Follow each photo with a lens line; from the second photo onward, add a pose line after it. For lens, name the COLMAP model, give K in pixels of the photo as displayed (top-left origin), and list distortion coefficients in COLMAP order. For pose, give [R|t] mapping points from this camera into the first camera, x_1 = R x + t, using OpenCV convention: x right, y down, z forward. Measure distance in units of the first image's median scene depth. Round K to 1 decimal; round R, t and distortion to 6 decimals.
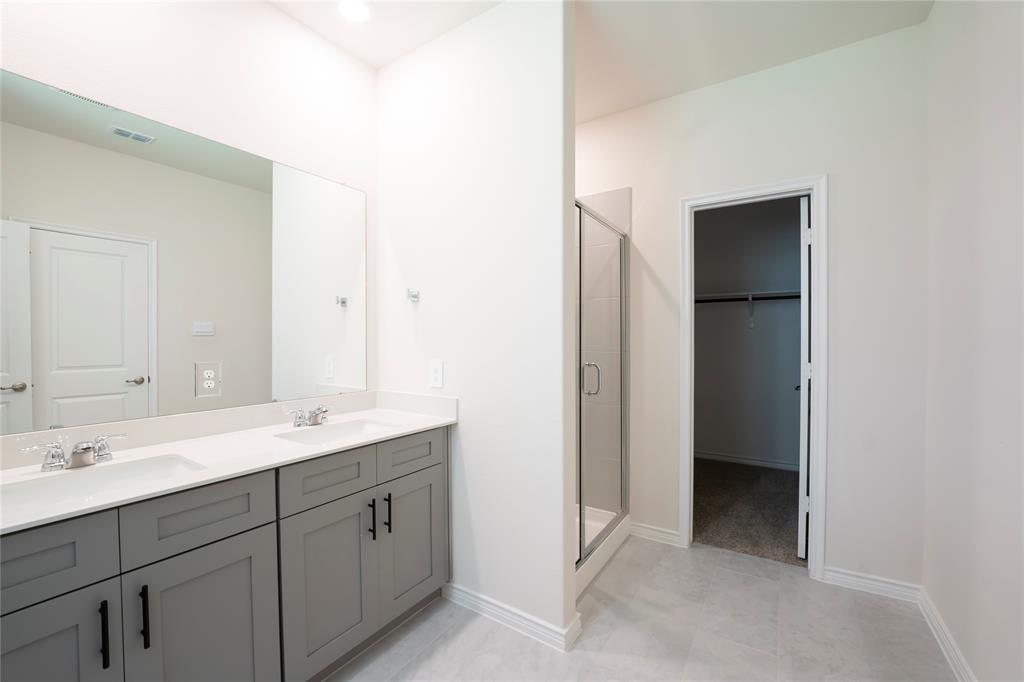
lens RADIAL K [[417.9, 0, 510.2], [0, 417.9, 344.6], [0, 0, 1]] dist [-0.037058, 0.006986]
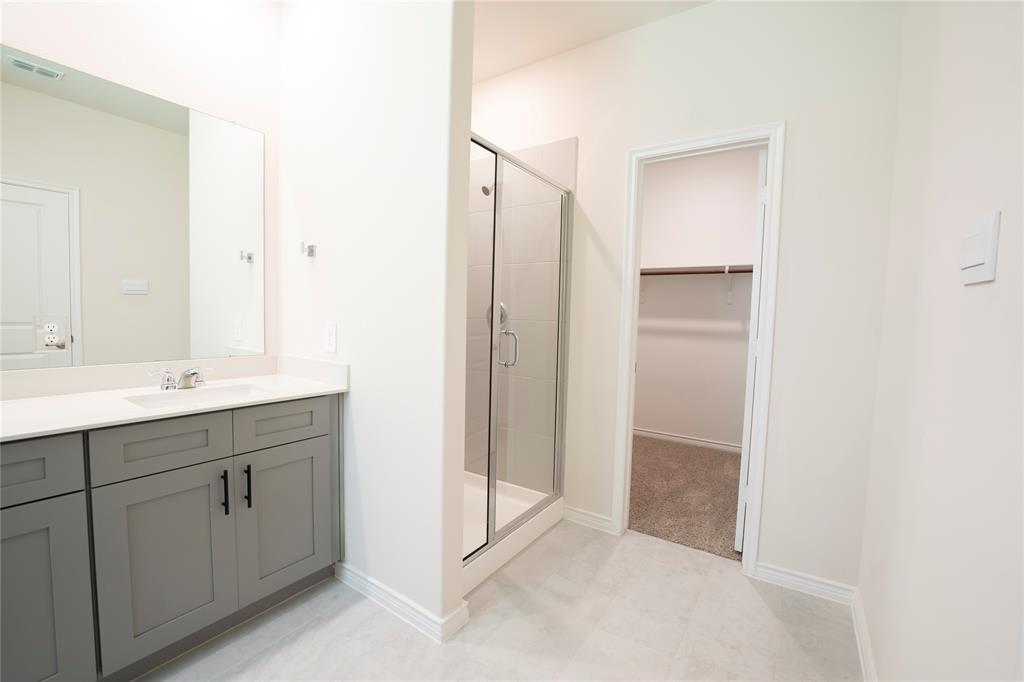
lens RADIAL K [[429.9, 0, 513.2], [0, 429.9, 344.5], [0, 0, 1]] dist [-0.026276, 0.000340]
pose [[0.999493, 0.030631, -0.008641, 0.224008], [-0.030082, 0.997874, 0.057822, 0.020002], [0.010394, -0.057532, 0.998290, 0.075020]]
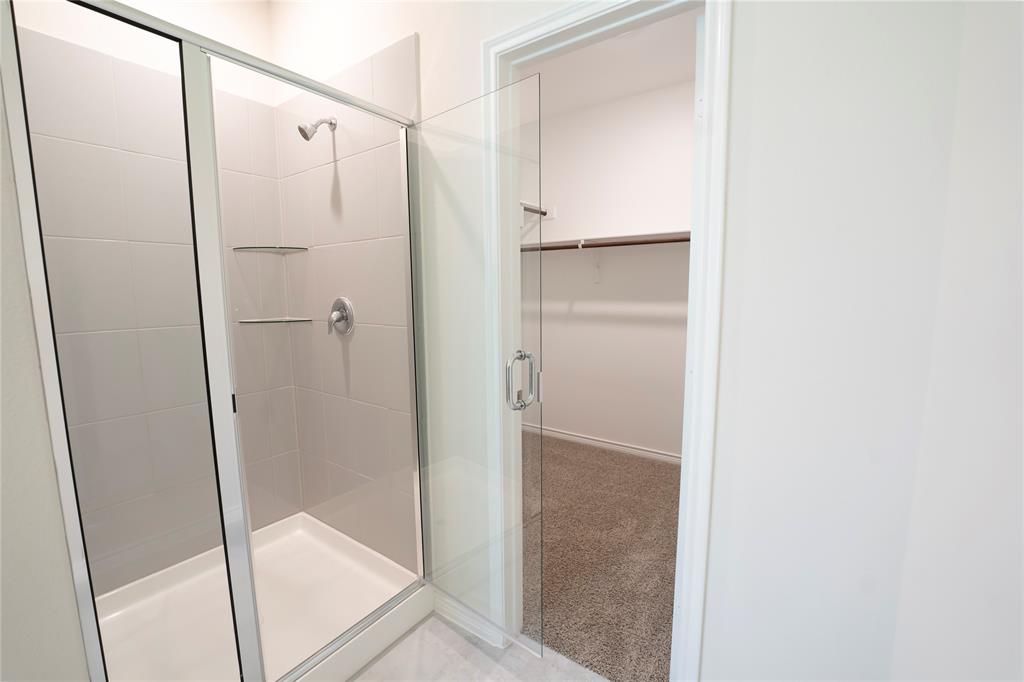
lens RADIAL K [[422.1, 0, 517.9], [0, 422.1, 340.1], [0, 0, 1]] dist [-0.018378, 0.000515]
pose [[0.999279, -0.000239, -0.037967, 0.571151], [0.004550, 0.993530, 0.113482, -0.043208], [0.037694, -0.113573, 0.992814, 0.516597]]
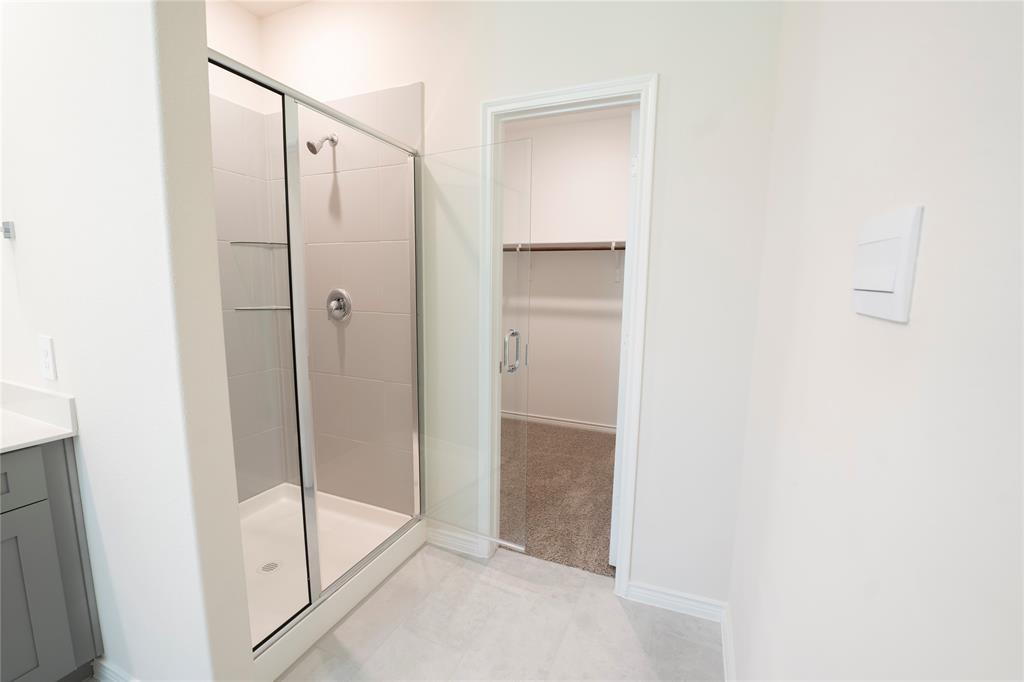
lens RADIAL K [[429.9, 0, 513.2], [0, 429.9, 344.5], [0, 0, 1]] dist [-0.026276, 0.000340]
pose [[0.983288, -0.005970, 0.181961, 0.394080], [-0.017890, 0.991457, 0.129202, -0.041860], [-0.181178, -0.130298, 0.974780, 0.265809]]
